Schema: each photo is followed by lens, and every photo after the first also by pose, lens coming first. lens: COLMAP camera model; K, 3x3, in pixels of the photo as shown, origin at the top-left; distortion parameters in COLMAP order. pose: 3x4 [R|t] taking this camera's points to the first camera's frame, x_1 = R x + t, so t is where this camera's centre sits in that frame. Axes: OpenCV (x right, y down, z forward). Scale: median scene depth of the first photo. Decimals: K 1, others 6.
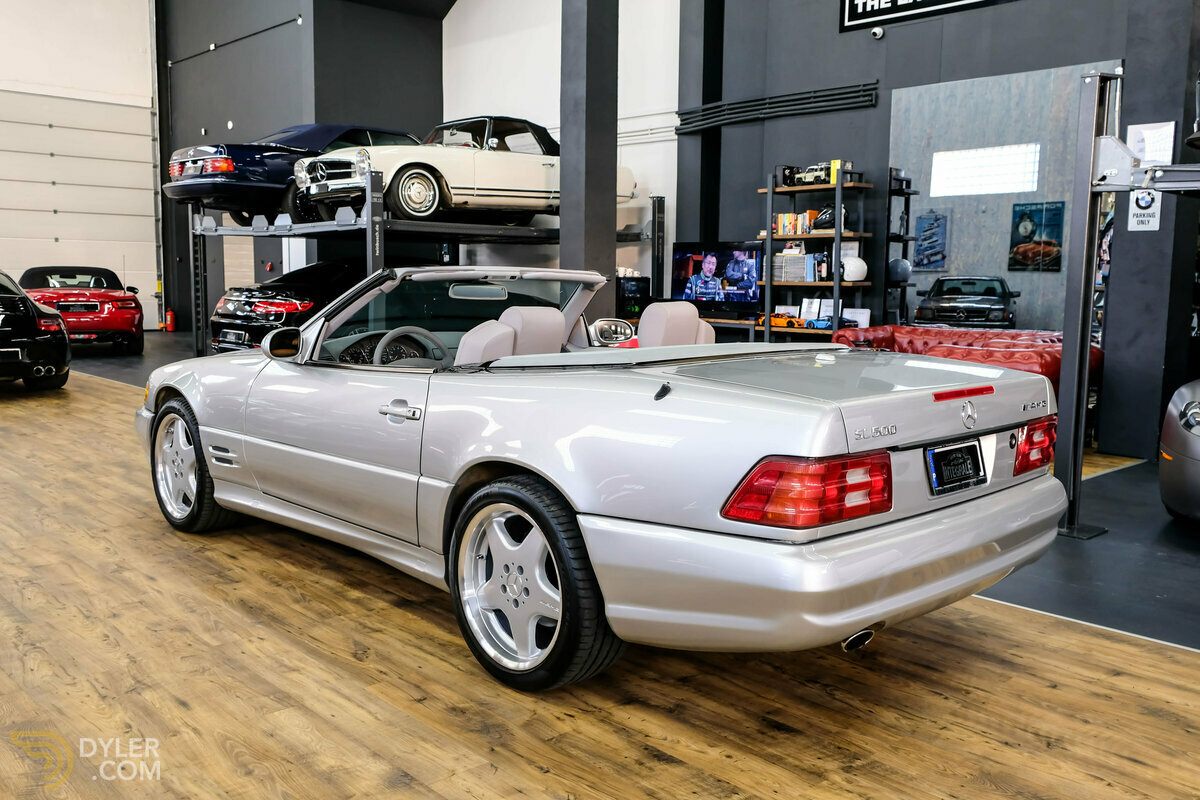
lens RADIAL K [[1029.8, 0, 602.3], [0, 1029.8, 395.5], [0, 0, 1]] dist [-0.035040, 0.054201]
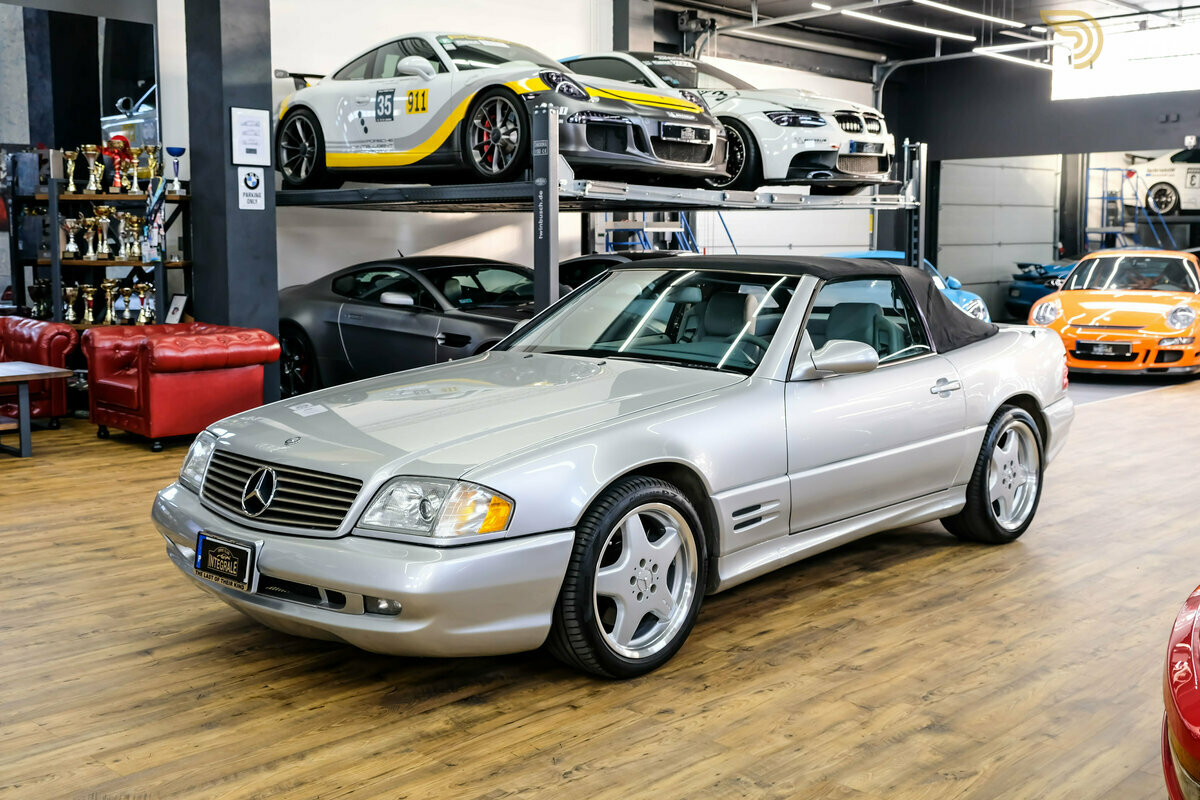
lens RADIAL K [[1293.6, 0, 632.6], [0, 1293.6, 350.3], [0, 0, 1]] dist [0.023402, 0.001021]
pose [[-0.058711, -0.099219, 0.993332, -1.589663], [0.111936, 0.988119, 0.105315, -0.217514], [-0.991980, 0.117373, -0.046907, 1.316311]]
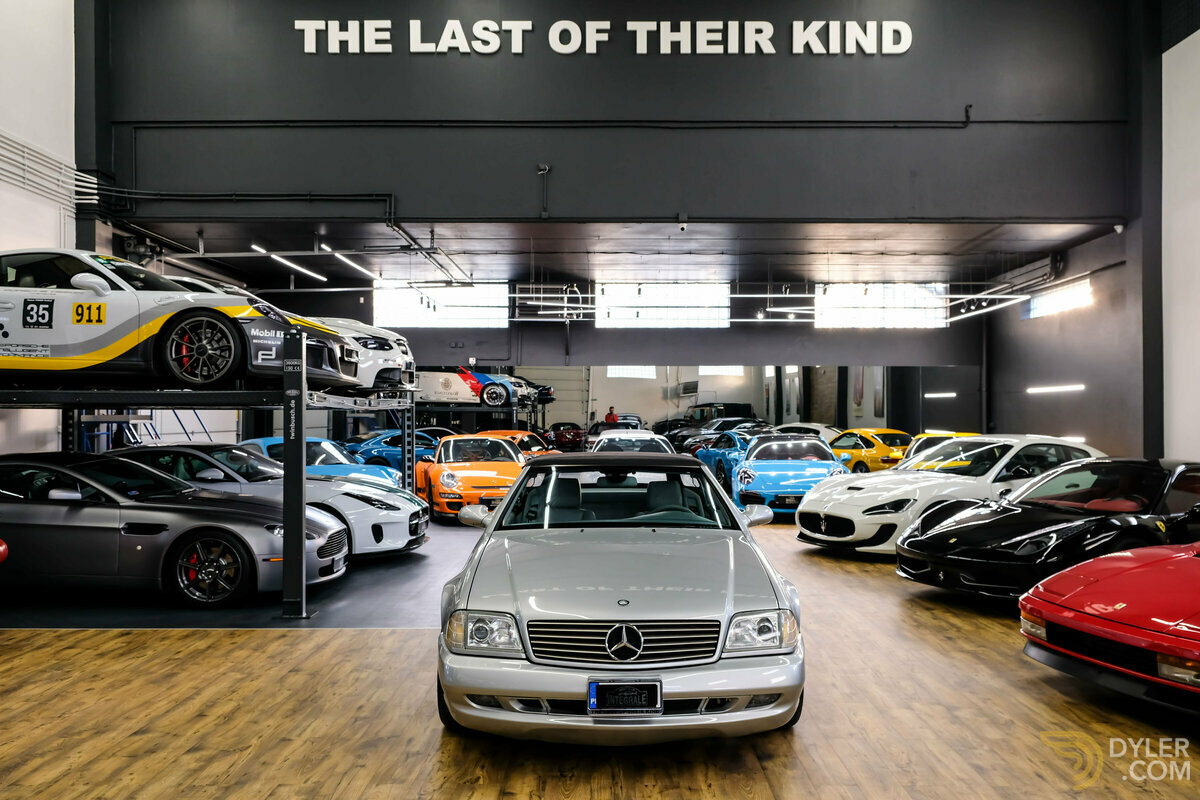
lens RADIAL K [[1000.0, 0, 600.0], [0, 1000.0, 400.0], [0, 0, 1]] dist [0.002280, 0.006643]
pose [[-0.726496, -0.003459, 0.687162, -1.274062], [0.067943, 0.994726, 0.076839, -0.387832], [-0.683803, 0.102511, -0.722430, 2.403477]]
